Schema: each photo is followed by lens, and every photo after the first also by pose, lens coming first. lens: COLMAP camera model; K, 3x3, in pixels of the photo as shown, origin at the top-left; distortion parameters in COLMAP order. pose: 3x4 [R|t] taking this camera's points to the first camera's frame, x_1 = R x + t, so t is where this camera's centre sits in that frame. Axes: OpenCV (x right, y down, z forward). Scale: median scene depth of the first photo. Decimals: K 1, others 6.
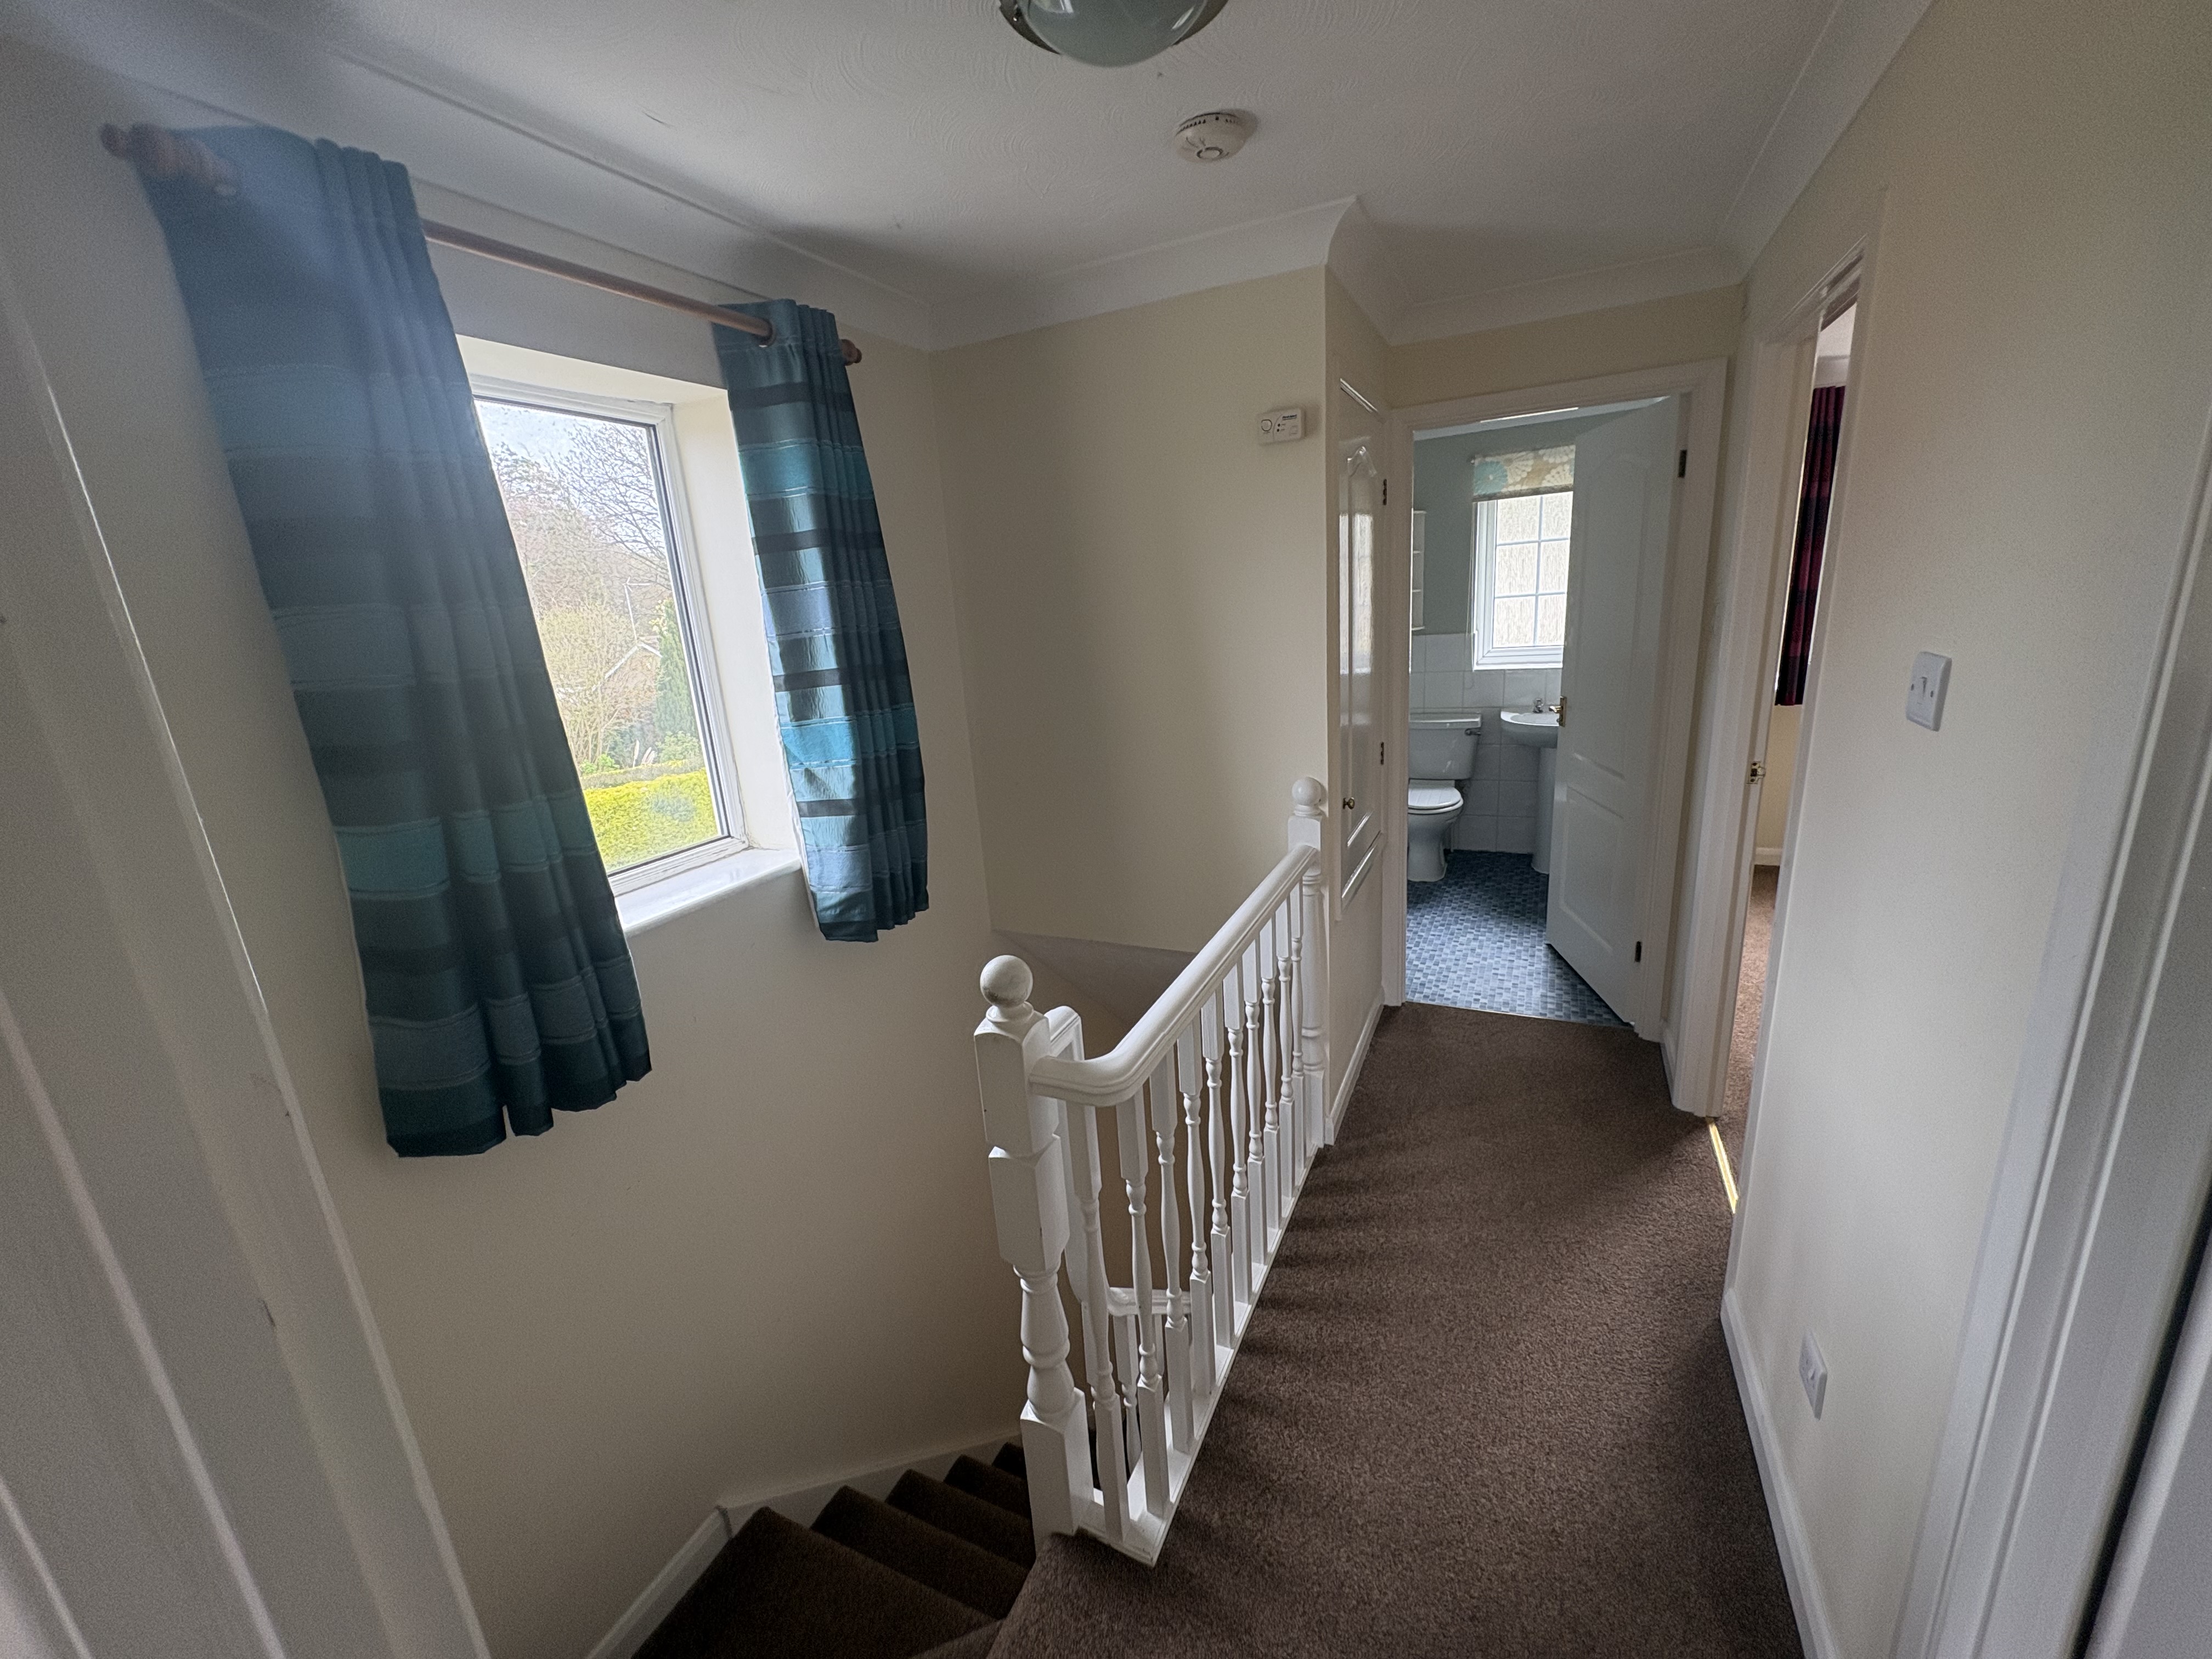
lens RADIAL K [[885.8, 0, 1105.0], [0, 885.8, 830.8], [0, 0, 1]] dist [-0.000879, -0.000219]
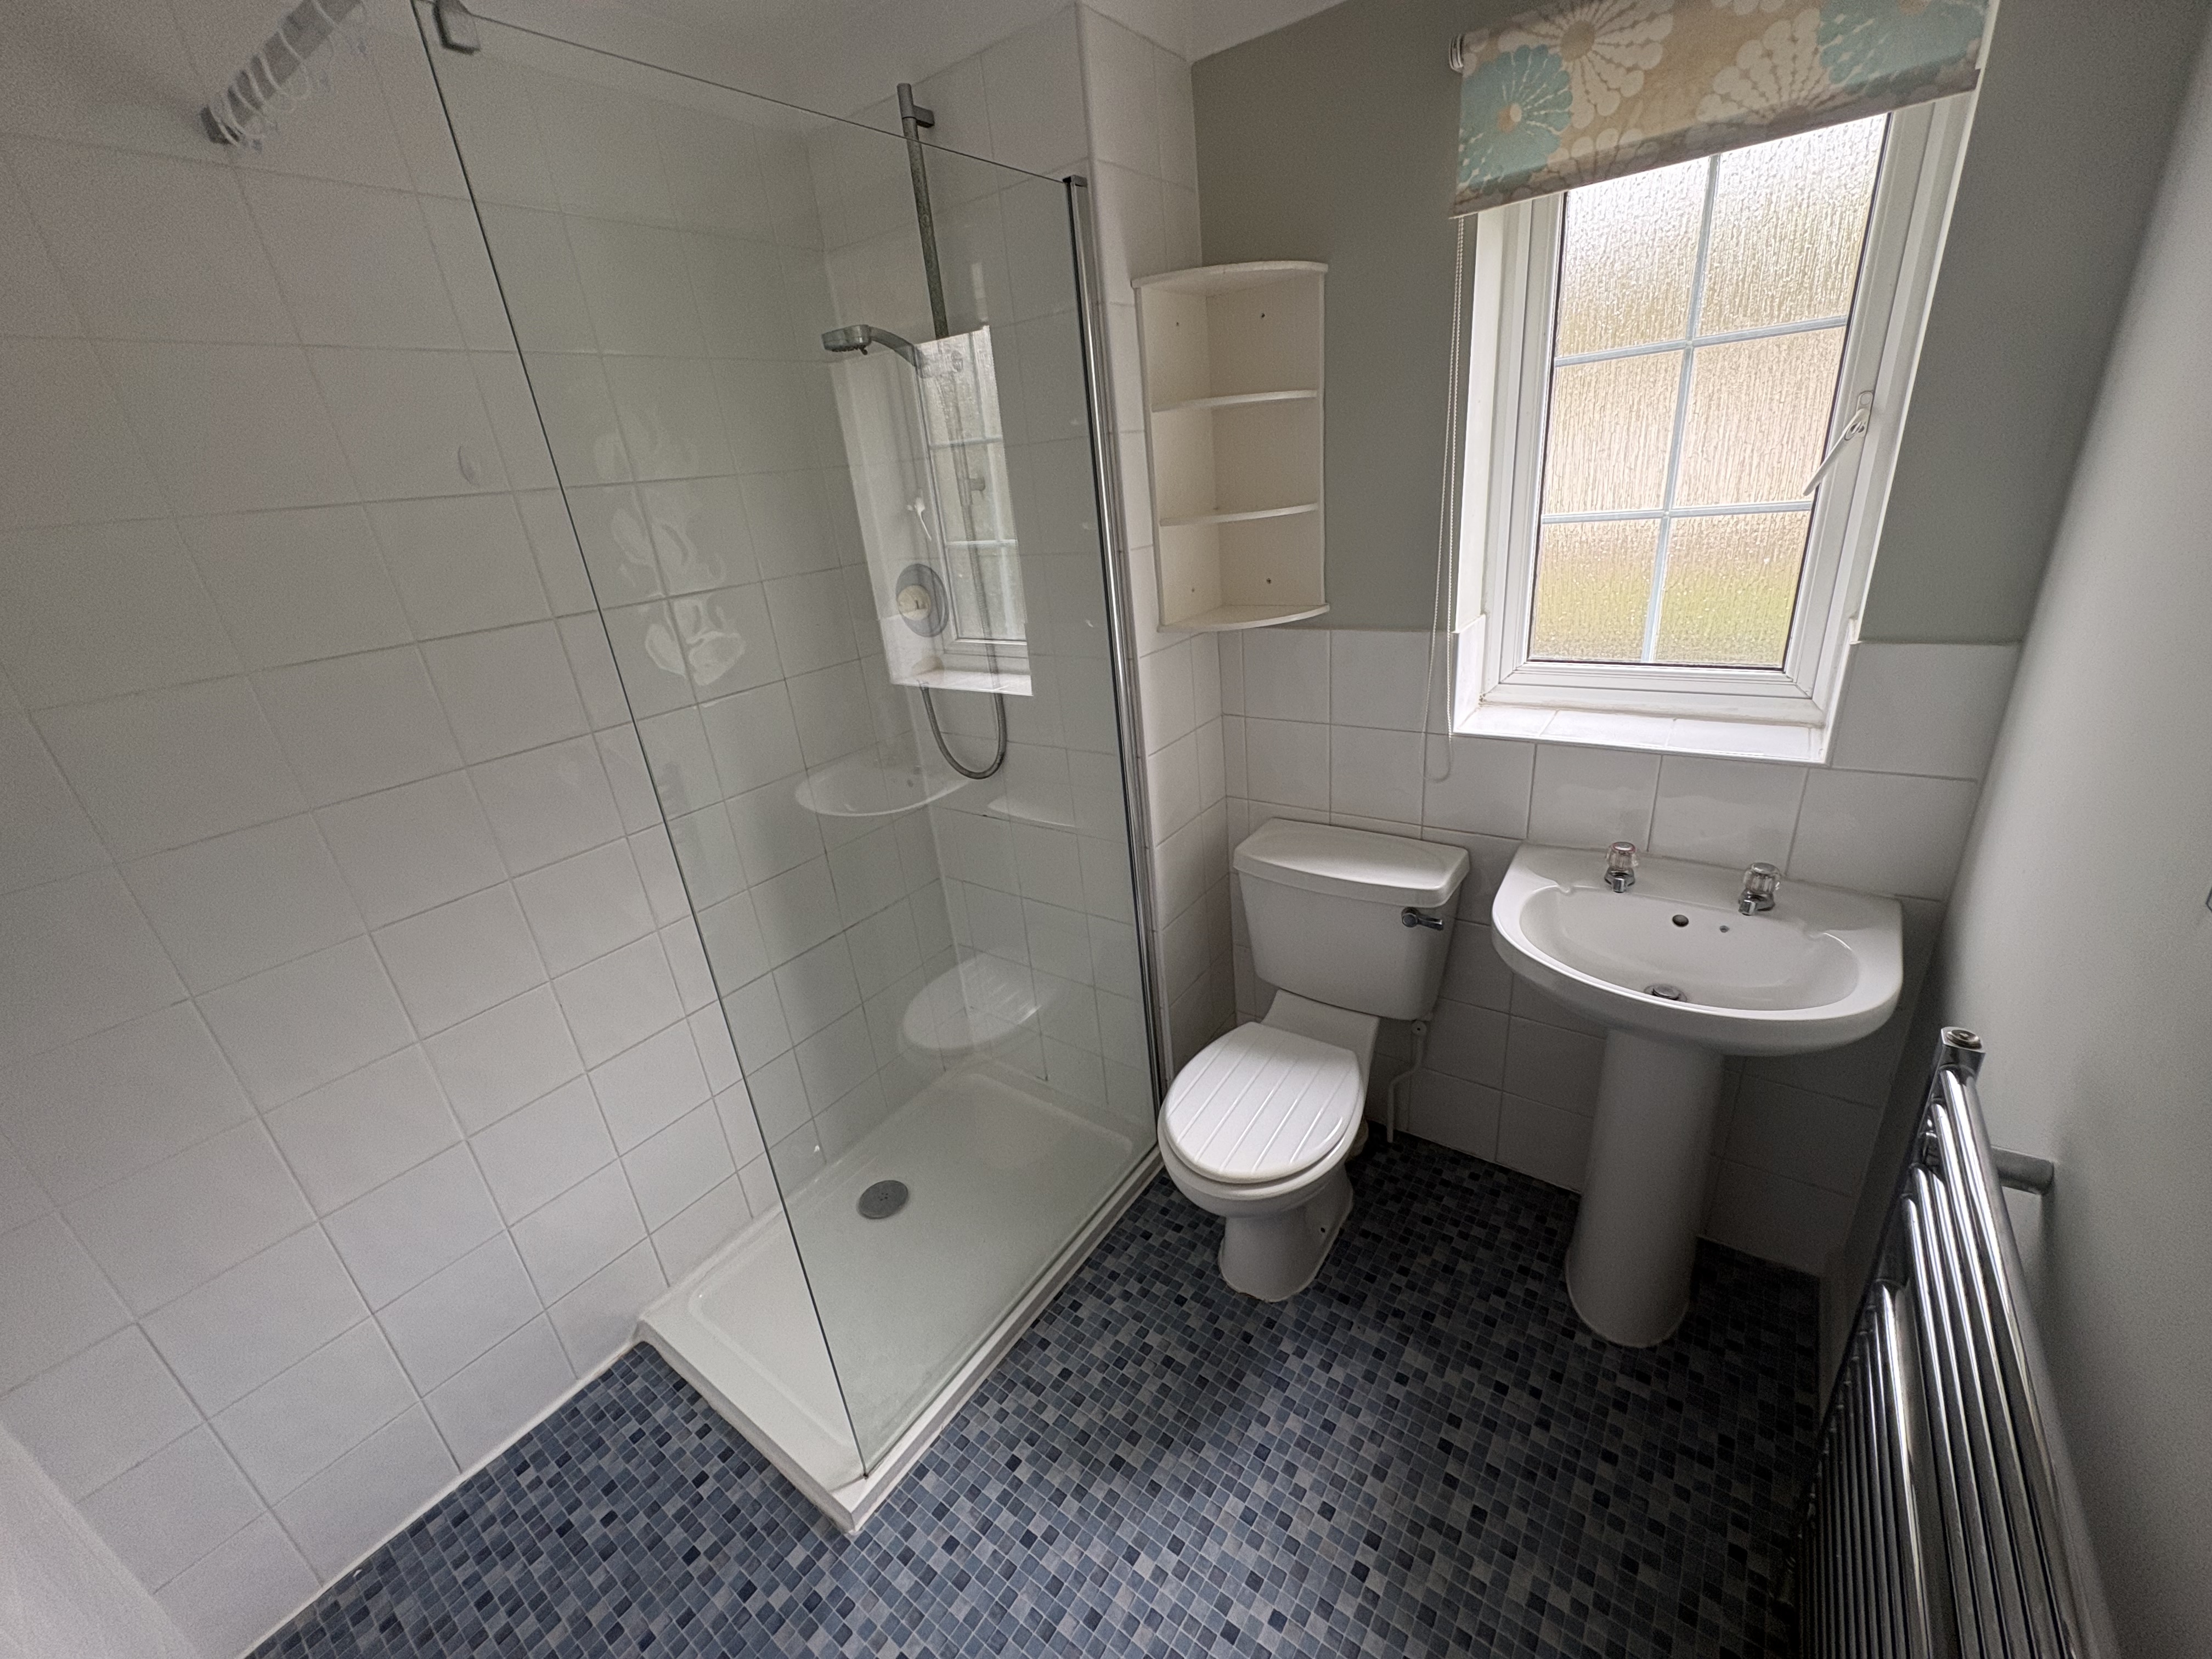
lens RADIAL K [[885.8, 0, 1108.5], [0, 885.8, 830.4], [0, 0, 1]] dist [-0.000879, -0.000219]
pose [[0.985210, 0.047454, -0.164648, 0.364495], [-0.022764, 0.988617, 0.148722, -0.208261], [0.169831, -0.142774, 0.975076, 0.663797]]
